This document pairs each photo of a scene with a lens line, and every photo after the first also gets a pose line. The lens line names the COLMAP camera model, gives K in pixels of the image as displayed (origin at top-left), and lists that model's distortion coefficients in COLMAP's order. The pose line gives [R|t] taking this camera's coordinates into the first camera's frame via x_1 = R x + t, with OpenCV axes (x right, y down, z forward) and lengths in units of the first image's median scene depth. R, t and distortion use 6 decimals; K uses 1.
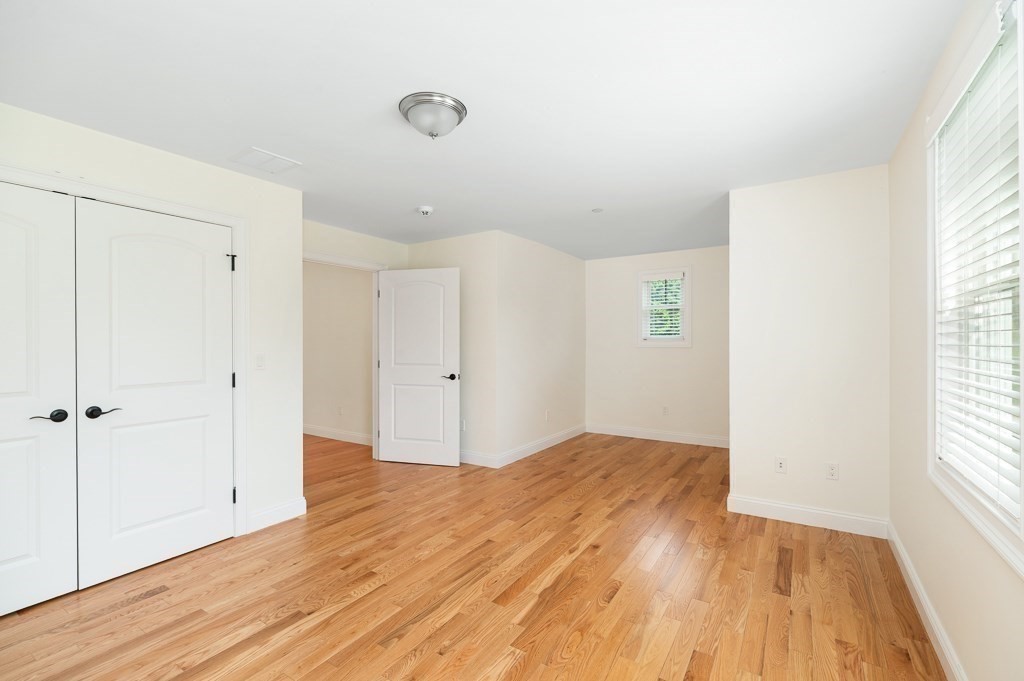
lens RADIAL K [[444.5, 0, 511.5], [0, 444.5, 341.9], [0, 0, 1]] dist [-0.002259, -0.000271]
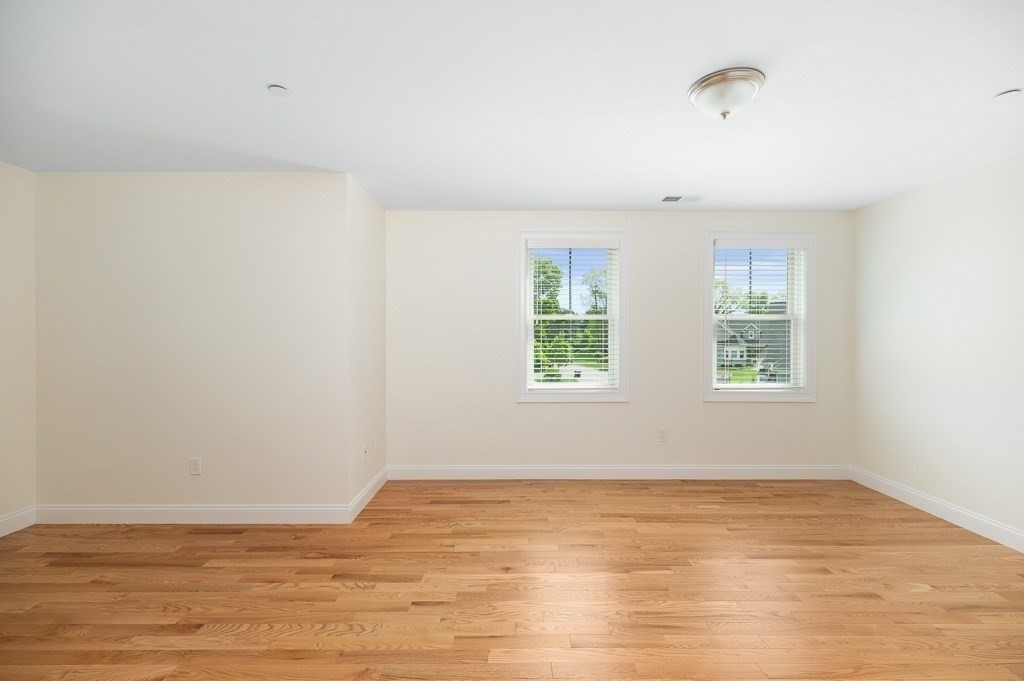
lens RADIAL K [[444.5, 0, 512.7], [0, 444.5, 338.5], [0, 0, 1]] dist [-0.002259, -0.000271]
pose [[-0.542554, -0.000743, 0.840020, -0.463578], [0.001489, 0.999997, 0.001847, -0.002732], [-0.840019, 0.002253, -0.542552, 1.210930]]
